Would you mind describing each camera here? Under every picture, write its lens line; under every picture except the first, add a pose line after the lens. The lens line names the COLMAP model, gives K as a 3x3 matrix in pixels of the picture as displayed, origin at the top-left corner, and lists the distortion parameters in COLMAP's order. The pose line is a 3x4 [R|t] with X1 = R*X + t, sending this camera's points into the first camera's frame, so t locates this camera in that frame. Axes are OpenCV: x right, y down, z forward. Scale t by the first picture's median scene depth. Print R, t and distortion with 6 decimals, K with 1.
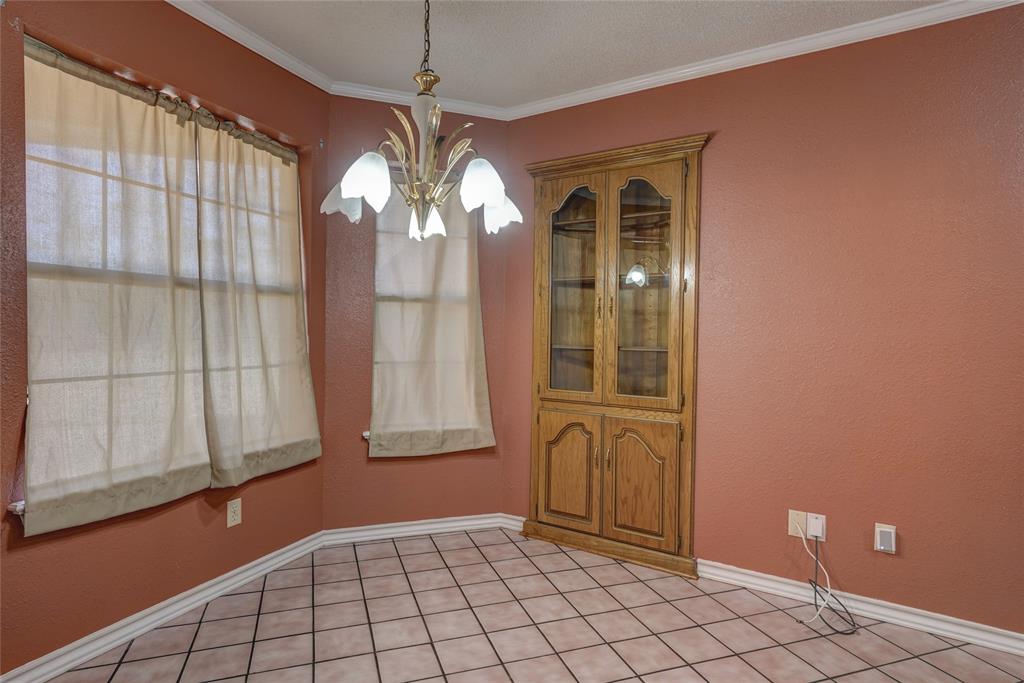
lens RADIAL K [[578.1, 0, 512.7], [0, 578.1, 346.6], [0, 0, 1]] dist [0.020318, 0.000623]
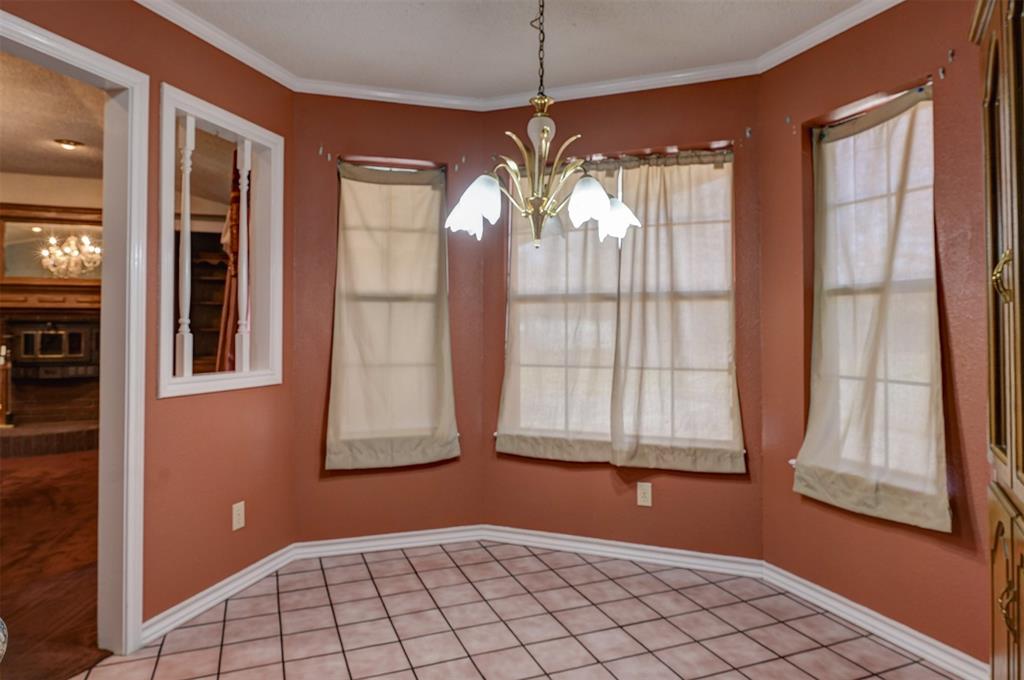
lens RADIAL K [[643.3, 0, 508.9], [0, 643.3, 330.9], [0, 0, 1]] dist [-0.002906, -0.000745]
pose [[0.011711, -0.018505, -0.999760, 0.730604], [-0.036182, 0.999166, -0.018918, -0.000593], [0.999277, 0.036395, 0.011031, 0.663028]]
